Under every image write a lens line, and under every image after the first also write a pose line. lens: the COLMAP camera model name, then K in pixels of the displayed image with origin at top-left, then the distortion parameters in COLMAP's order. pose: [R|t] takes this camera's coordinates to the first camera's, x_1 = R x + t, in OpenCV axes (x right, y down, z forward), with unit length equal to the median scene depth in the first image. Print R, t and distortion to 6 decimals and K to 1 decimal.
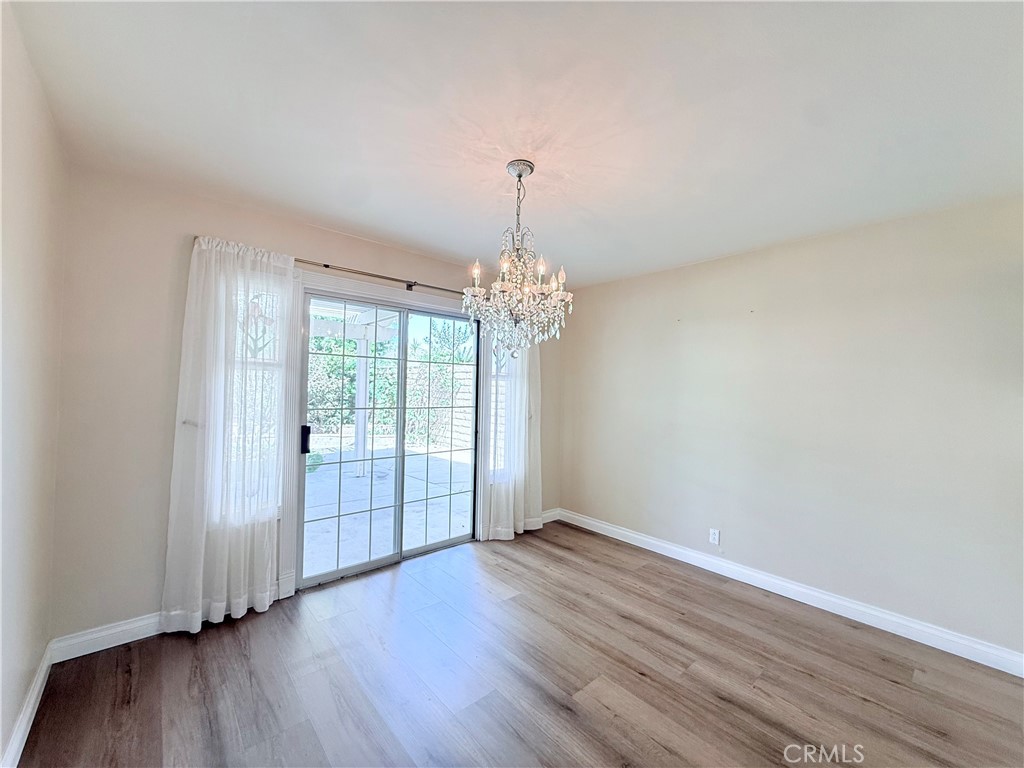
lens RADIAL K [[410.1, 0, 510.1], [0, 410.1, 383.5], [0, 0, 1]] dist [-0.000430, -0.000124]
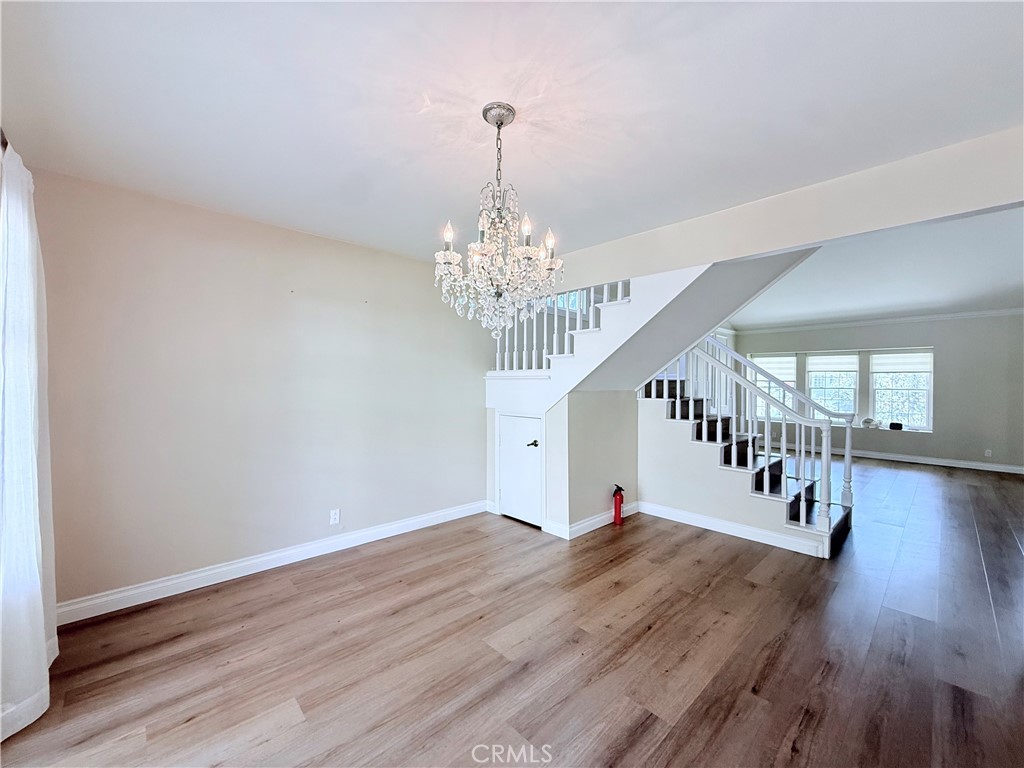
lens RADIAL K [[410.1, 0, 510.1], [0, 410.1, 383.5], [0, 0, 1]] dist [-0.000430, -0.000124]
pose [[-0.035938, -0.027814, 0.998967, -0.599733], [-0.023586, 0.999358, 0.026976, 0.008702], [-0.999076, -0.022593, -0.036571, 0.709902]]
